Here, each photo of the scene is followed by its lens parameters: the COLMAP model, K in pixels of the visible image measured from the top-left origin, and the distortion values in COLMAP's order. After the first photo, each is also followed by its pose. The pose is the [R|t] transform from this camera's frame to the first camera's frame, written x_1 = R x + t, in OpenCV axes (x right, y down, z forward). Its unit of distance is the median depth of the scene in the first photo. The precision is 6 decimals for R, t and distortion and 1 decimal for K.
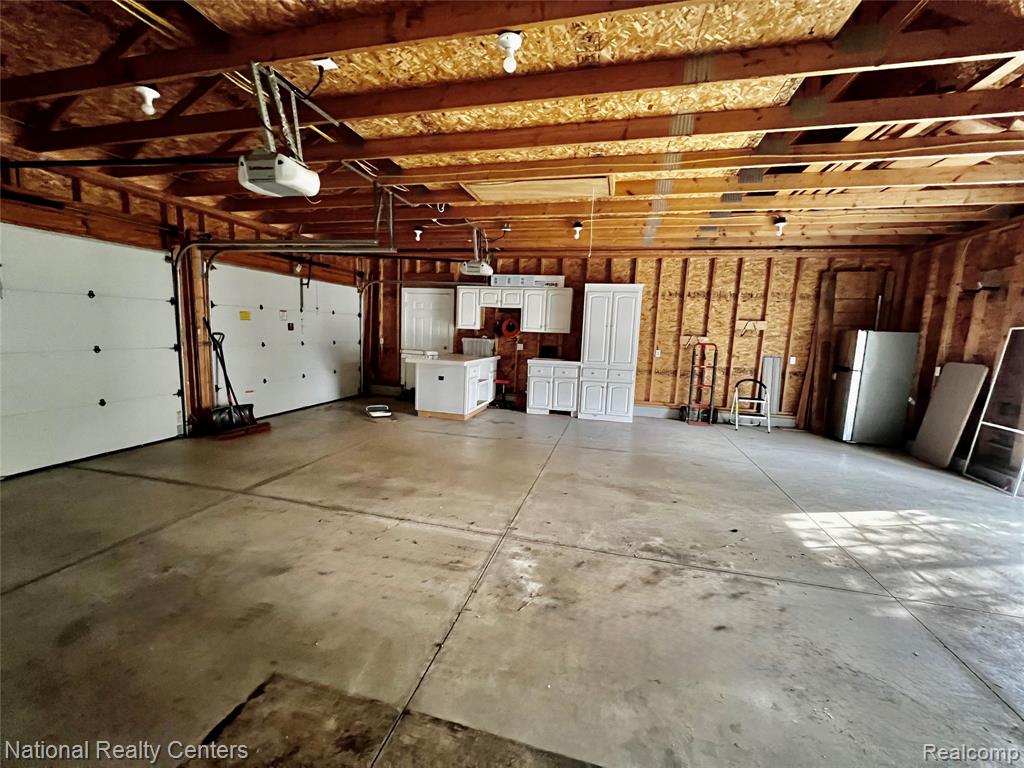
lens RADIAL K [[409.2, 0, 510.8], [0, 409.2, 385.6], [0, 0, 1]] dist [-0.001177, -0.000029]
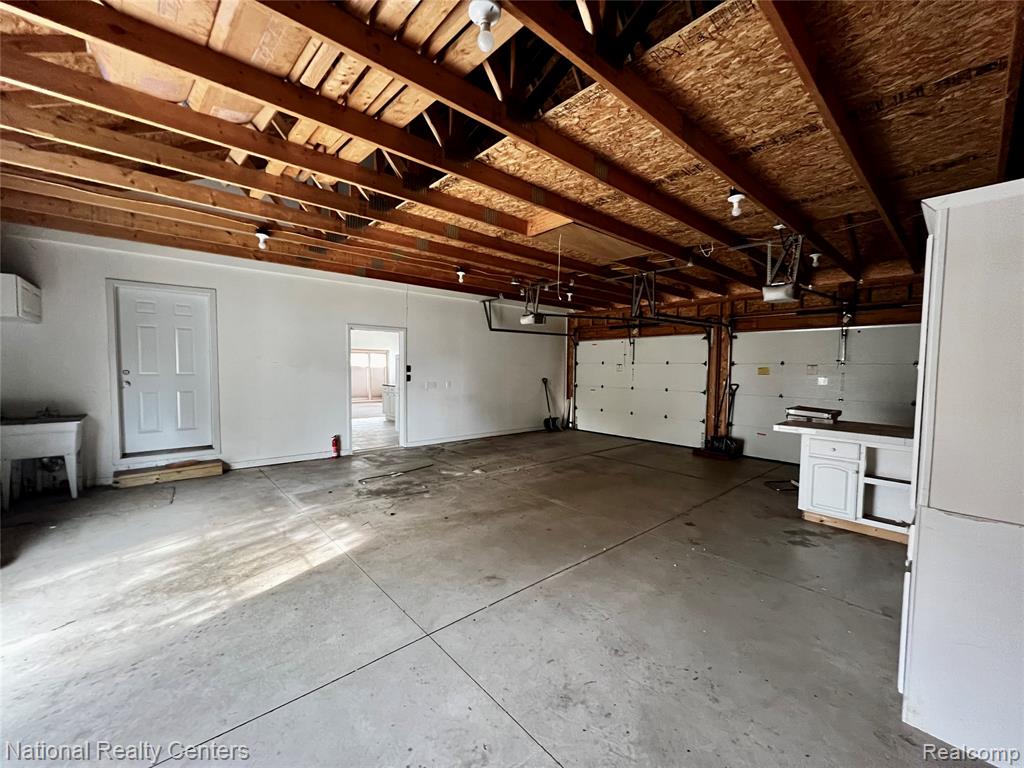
lens RADIAL K [[409.2, 0, 510.8], [0, 409.2, 385.6], [0, 0, 1]] dist [-0.001177, -0.000029]
pose [[-0.557290, -0.003946, -0.830308, 1.286369], [-0.143624, 0.985373, 0.091714, -0.217898], [0.817802, 0.170363, -0.549706, 1.758160]]
